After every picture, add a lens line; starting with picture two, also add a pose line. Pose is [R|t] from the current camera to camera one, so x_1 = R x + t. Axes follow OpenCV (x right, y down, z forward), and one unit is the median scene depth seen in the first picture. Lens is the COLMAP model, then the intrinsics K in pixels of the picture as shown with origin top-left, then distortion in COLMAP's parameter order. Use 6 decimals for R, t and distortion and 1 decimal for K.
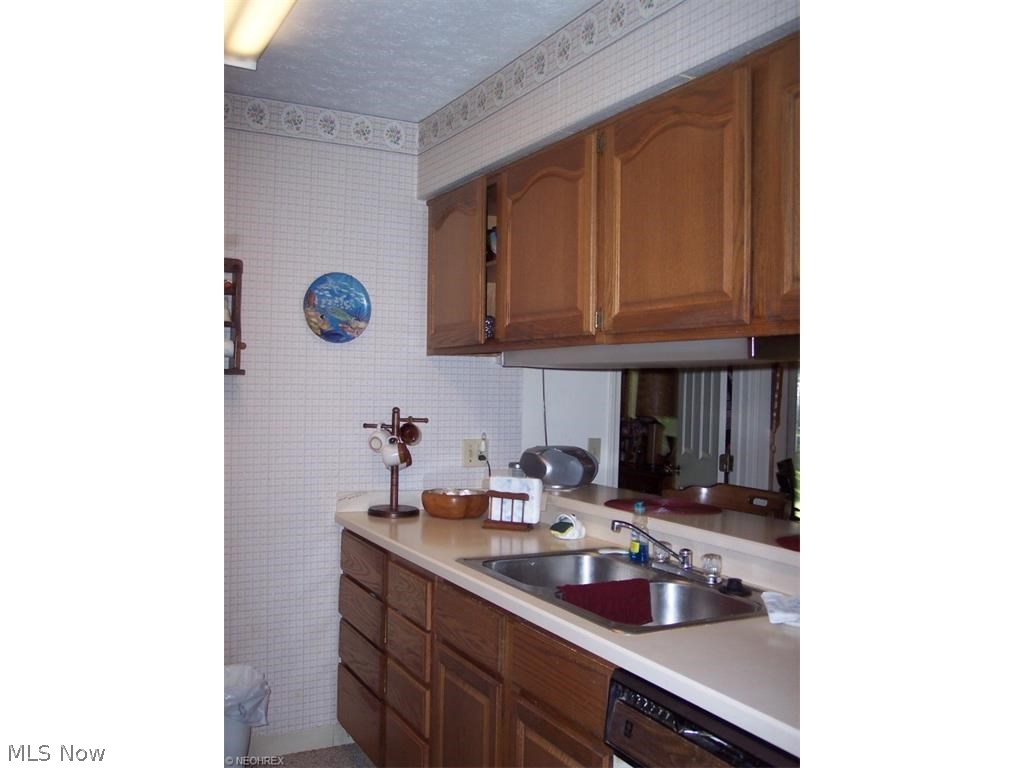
lens RADIAL K [[1164.2, 0, 512.0], [0, 1164.2, 384.0], [0, 0, 1]] dist [-0.160973, 0.271963]
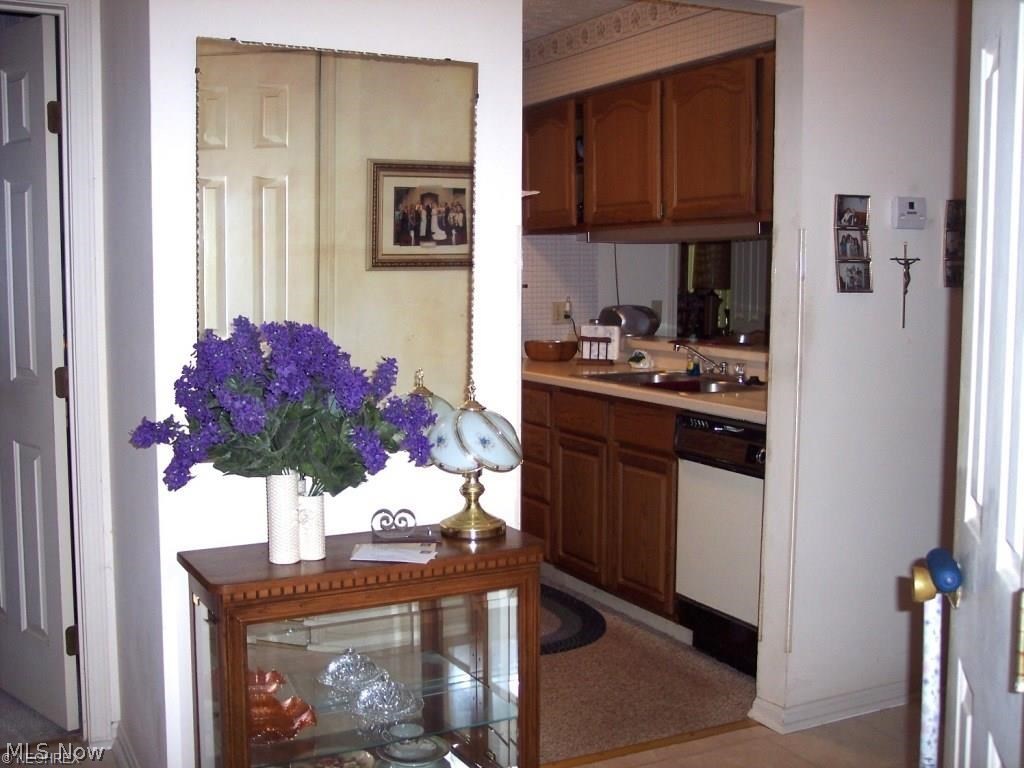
lens RADIAL K [[1194.9, 0, 512.0], [0, 1194.9, 384.0], [0, 0, 1]] dist [-0.030847, 0.003905]
pose [[0.998625, -0.024479, -0.046364, -0.037471], [0.029140, 0.994287, 0.102689, 0.002932], [0.043585, -0.103899, 0.993632, -0.387233]]
